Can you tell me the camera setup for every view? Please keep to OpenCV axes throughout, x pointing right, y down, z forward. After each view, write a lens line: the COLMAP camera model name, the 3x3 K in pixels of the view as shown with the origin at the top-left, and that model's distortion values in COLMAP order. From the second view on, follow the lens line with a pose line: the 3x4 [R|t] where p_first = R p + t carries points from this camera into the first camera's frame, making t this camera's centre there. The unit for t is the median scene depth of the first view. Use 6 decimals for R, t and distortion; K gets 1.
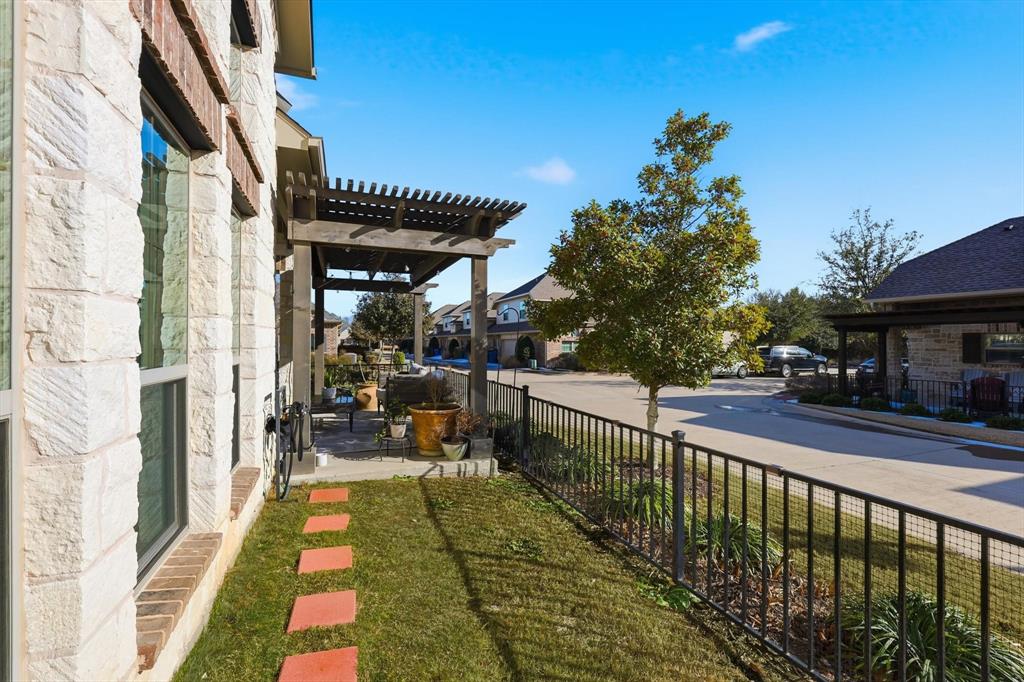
lens RADIAL K [[451.1, 0, 516.9], [0, 451.1, 343.4], [0, 0, 1]] dist [0.007936, -0.000393]
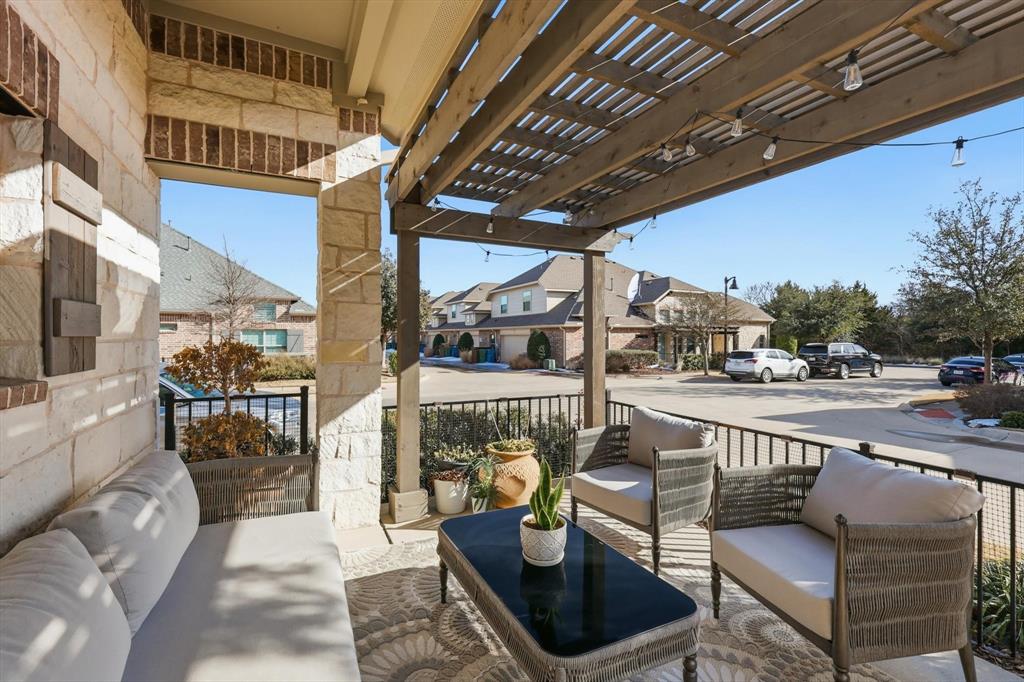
lens RADIAL K [[451.1, 0, 505.6], [0, 451.1, 339.3], [0, 0, 1]] dist [0.007936, -0.000393]
pose [[0.997738, -0.001079, 0.067218, -0.106258], [0.000727, 0.999986, 0.005262, -0.006358], [-0.067223, -0.005201, 0.997724, 0.160597]]
